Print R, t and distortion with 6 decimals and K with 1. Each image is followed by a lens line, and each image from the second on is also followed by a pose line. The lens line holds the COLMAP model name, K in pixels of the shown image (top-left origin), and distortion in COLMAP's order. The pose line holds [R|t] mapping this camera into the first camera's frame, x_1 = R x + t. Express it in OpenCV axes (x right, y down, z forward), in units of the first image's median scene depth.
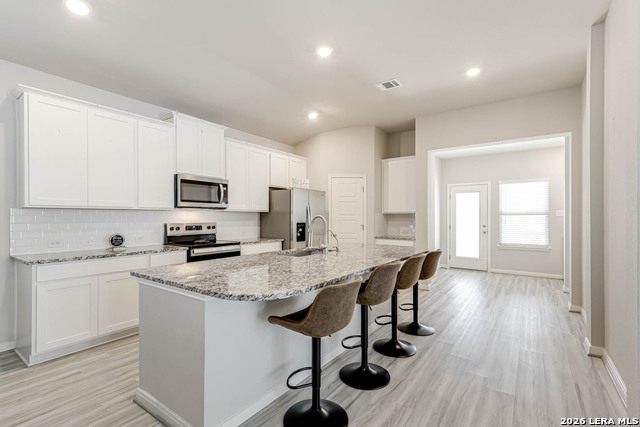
lens RADIAL K [[297.2, 0, 316.9], [0, 297.2, 217.5], [0, 0, 1]] dist [0.009320, 0.002279]
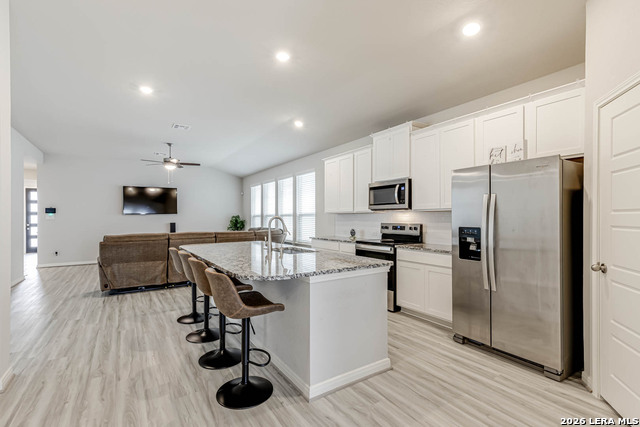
lens RADIAL K [[297.2, 0, 314.0], [0, 297.2, 218.4], [0, 0, 1]] dist [0.009320, 0.002279]
pose [[-0.356814, 0.001337, -0.934174, 0.665419], [-0.000125, 0.999999, 0.001479, -0.001374], [0.934175, 0.000644, -0.356814, 1.034121]]
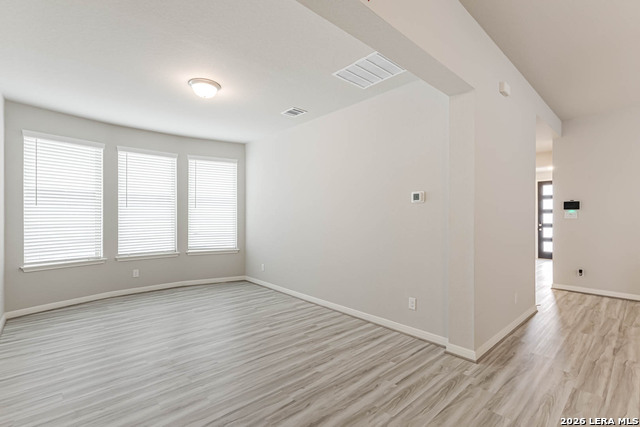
lens RADIAL K [[297.2, 0, 315.2], [0, 297.2, 213.8], [0, 0, 1]] dist [0.009320, 0.002279]
pose [[-0.980149, -0.003283, 0.198234, 0.307403], [-0.004721, 0.999966, -0.006780, -0.000033], [-0.198205, -0.007582, -0.980131, 0.276269]]
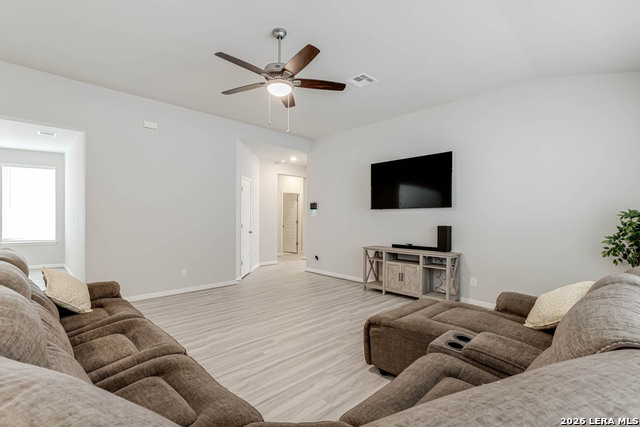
lens RADIAL K [[297.2, 0, 318.2], [0, 297.2, 214.7], [0, 0, 1]] dist [0.009320, 0.002279]
pose [[-0.986566, -0.006889, 0.163220, -0.713333], [-0.006583, 0.999975, 0.002418, -0.004775], [-0.163233, 0.001311, -0.986587, 0.394537]]
